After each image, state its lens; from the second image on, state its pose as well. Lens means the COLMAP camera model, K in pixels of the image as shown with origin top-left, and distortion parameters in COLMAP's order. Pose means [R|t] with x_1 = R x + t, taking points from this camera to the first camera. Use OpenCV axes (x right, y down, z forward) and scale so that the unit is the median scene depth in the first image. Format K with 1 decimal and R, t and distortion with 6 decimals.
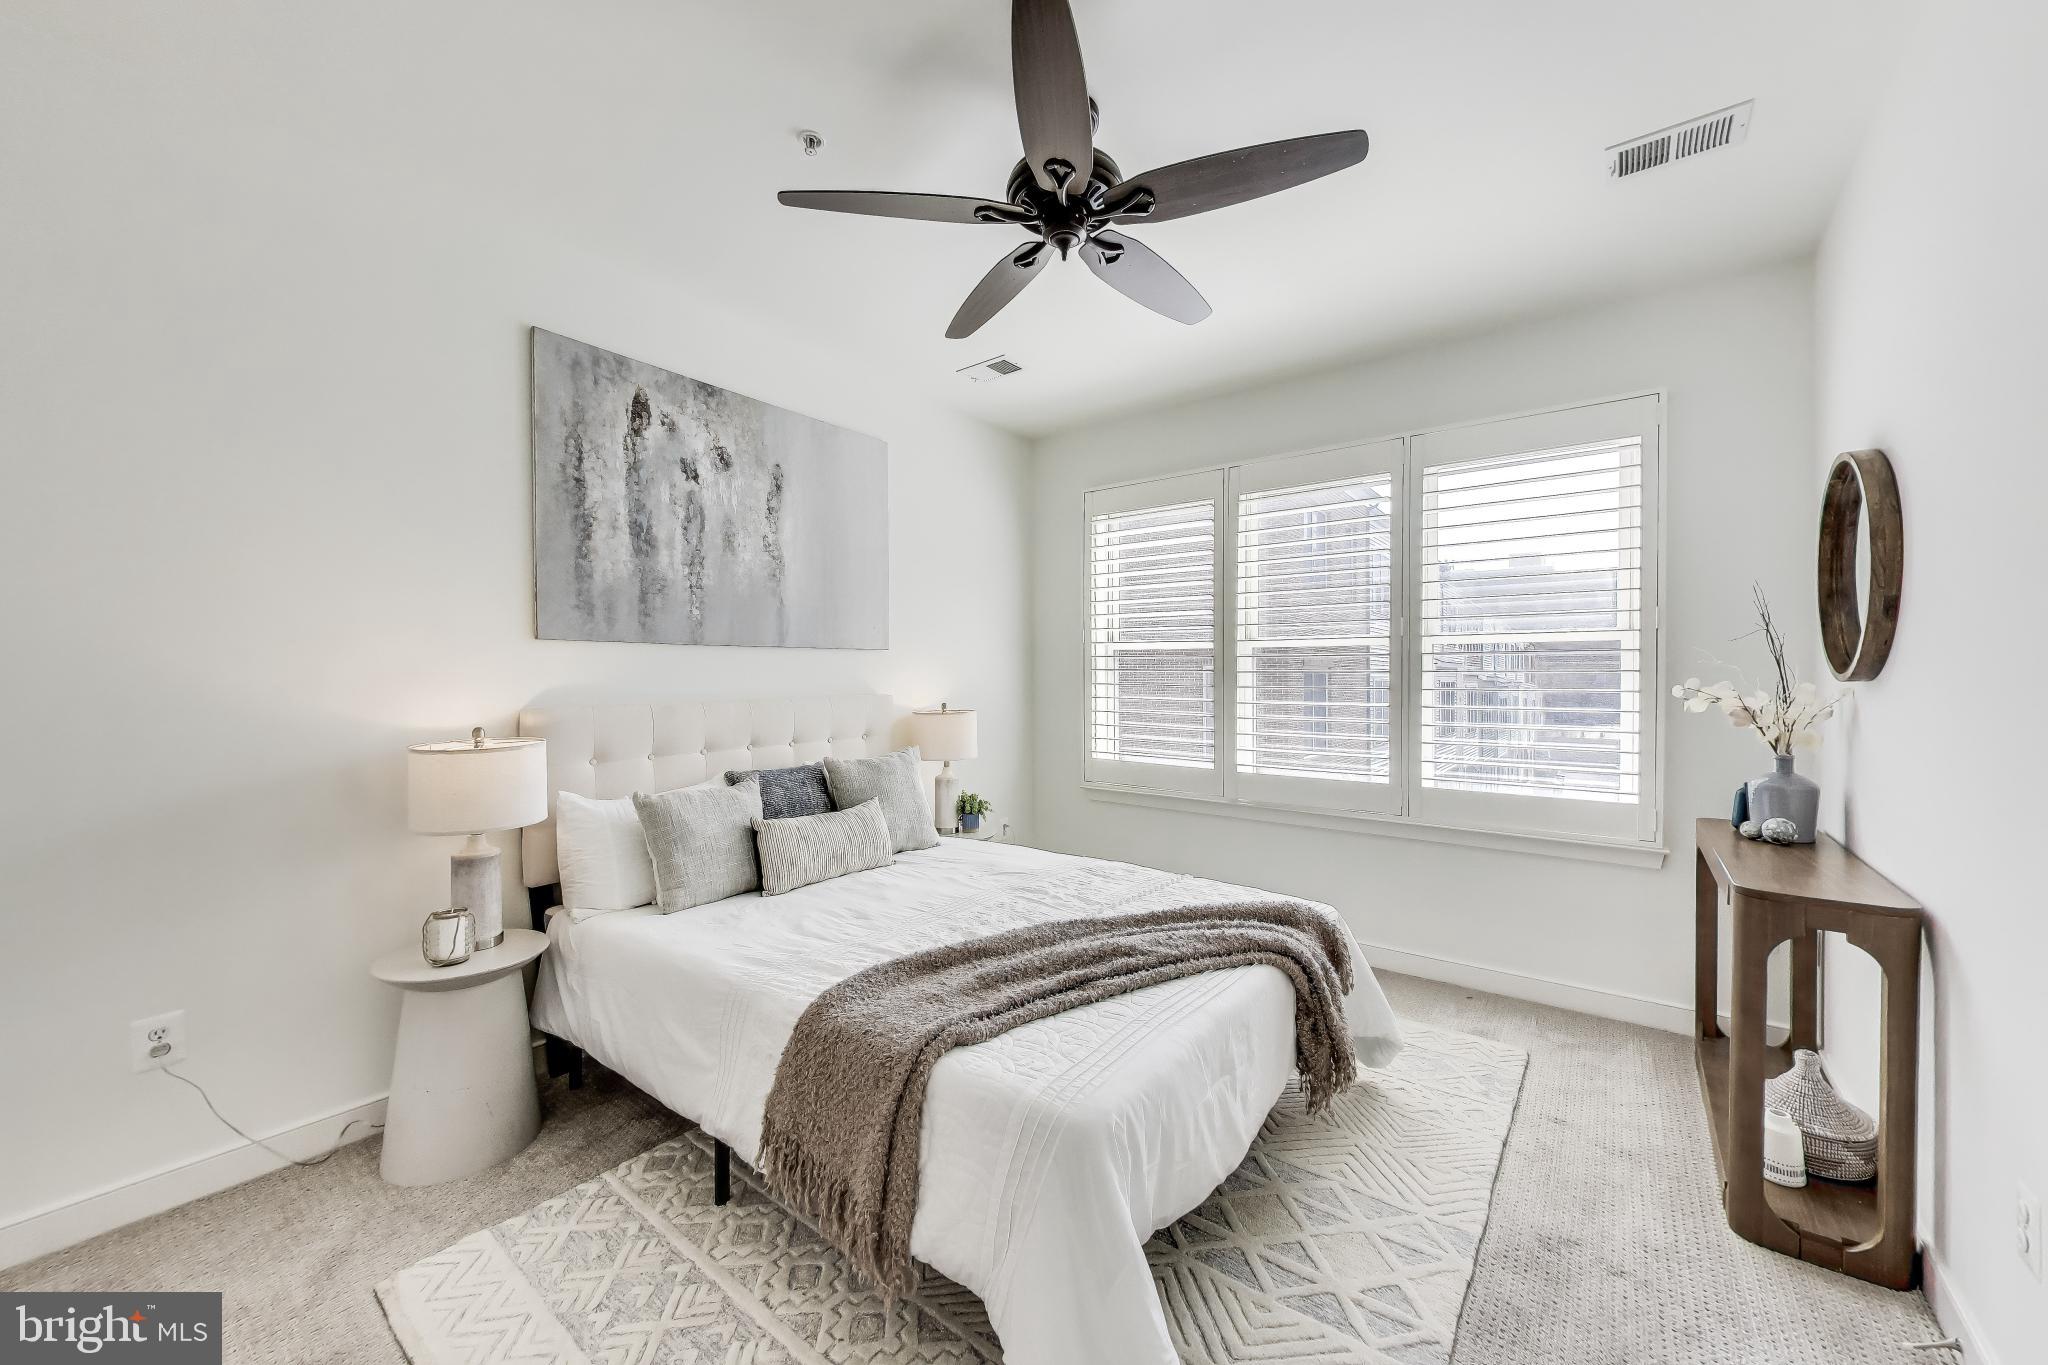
lens RADIAL K [[768.3, 0, 1026.7], [0, 768.3, 668.3], [0, 0, 1]] dist [0.003600, -0.000299]
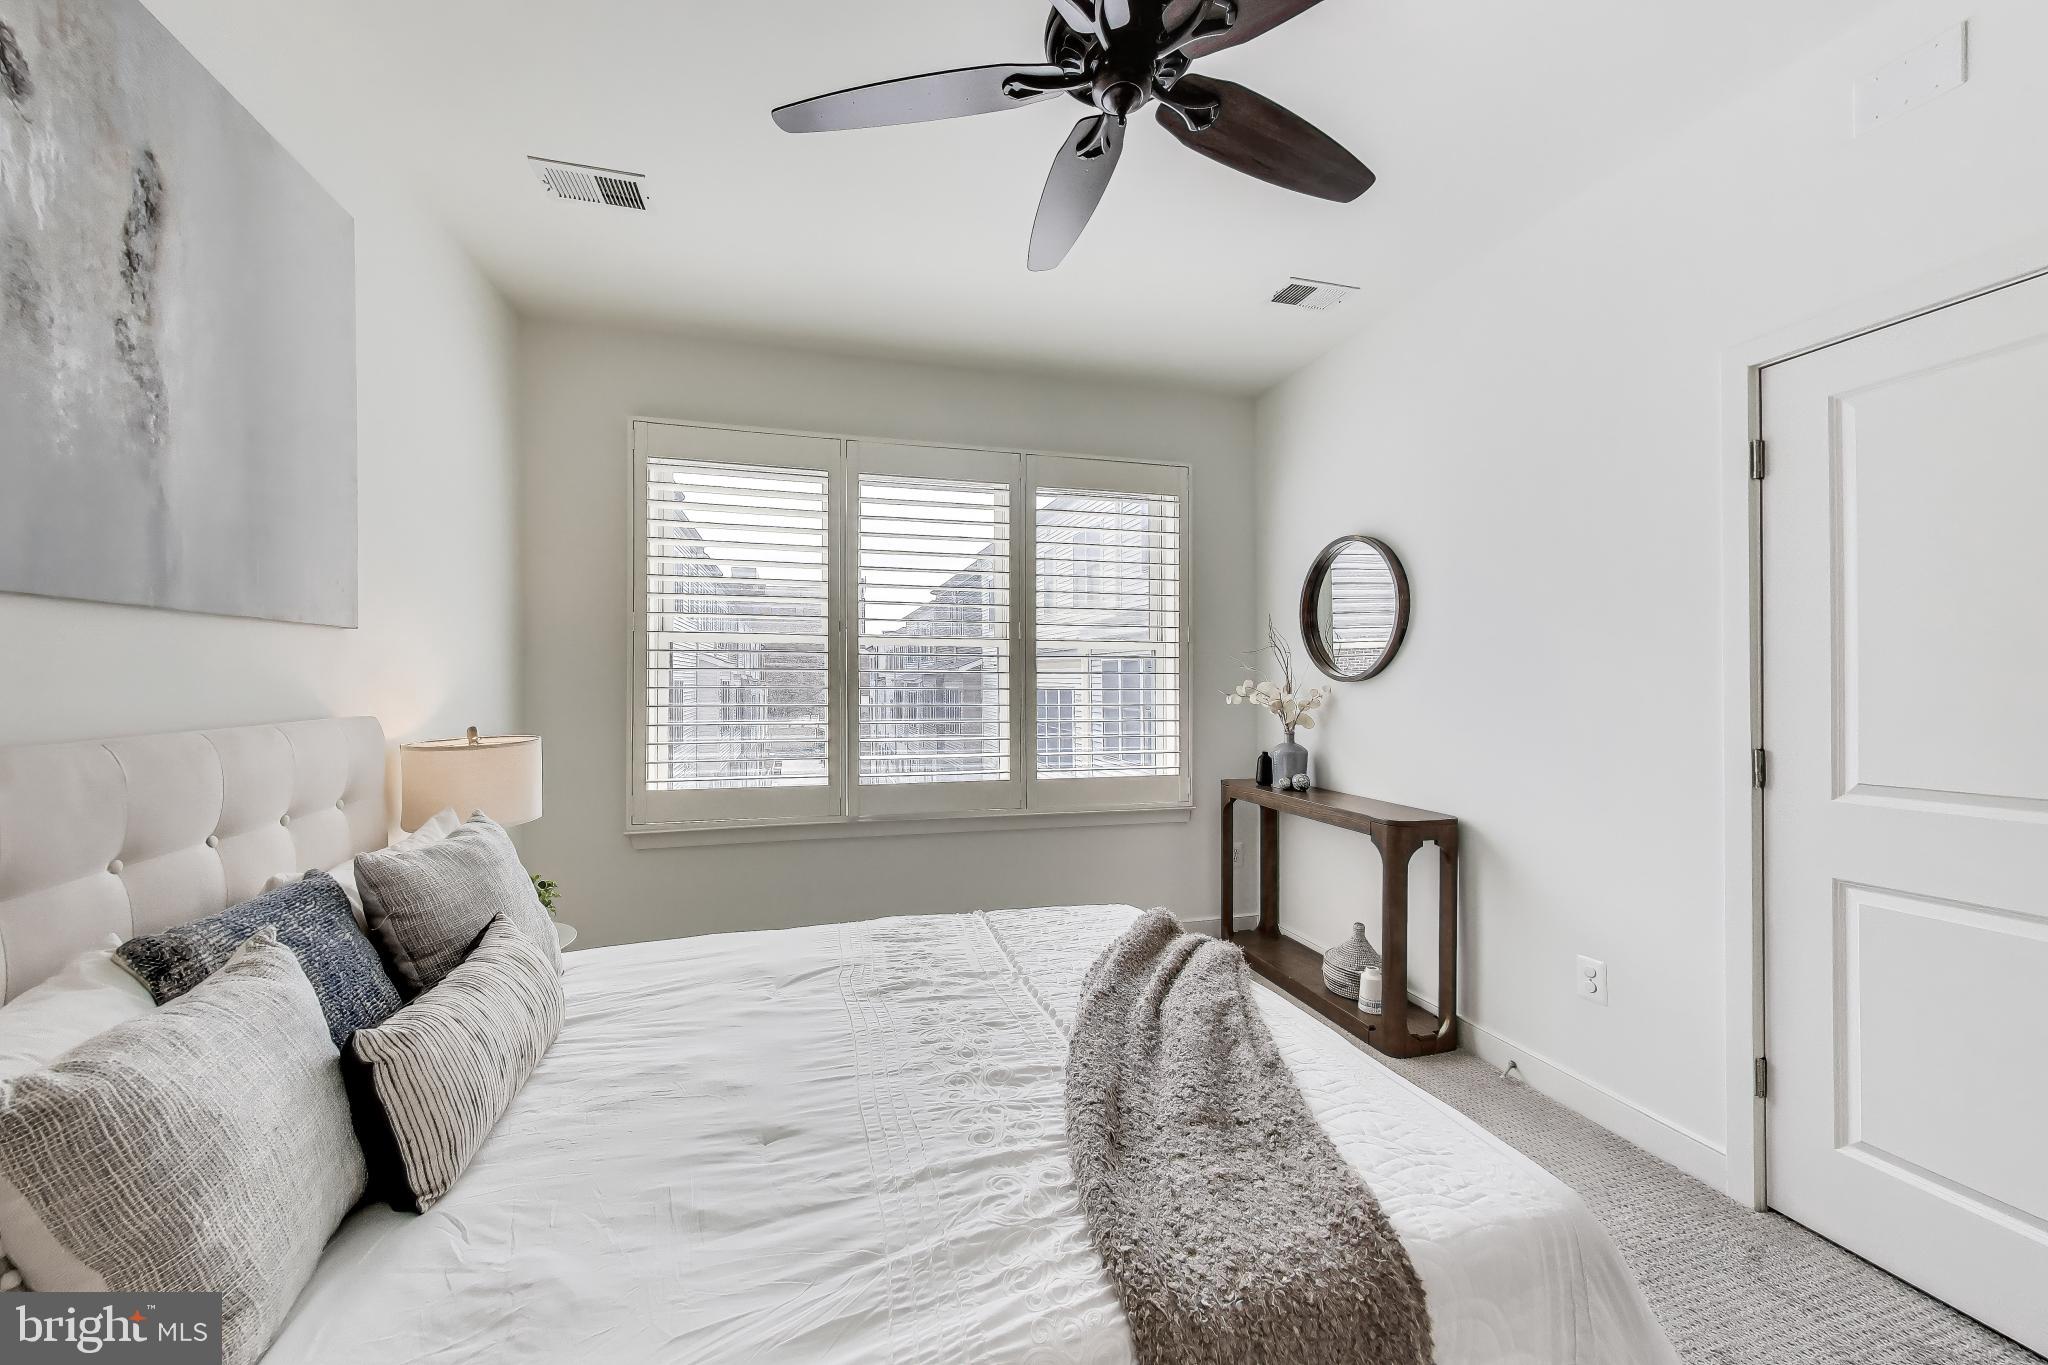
lens RADIAL K [[768.3, 0, 1018.3], [0, 768.3, 676.7], [0, 0, 1]] dist [0.003600, -0.000299]
pose [[0.590599, -0.000156, 0.806965, -0.410011], [-0.009310, 0.999932, 0.007007, 0.002289], [-0.806911, -0.011651, 0.590557, 0.420644]]
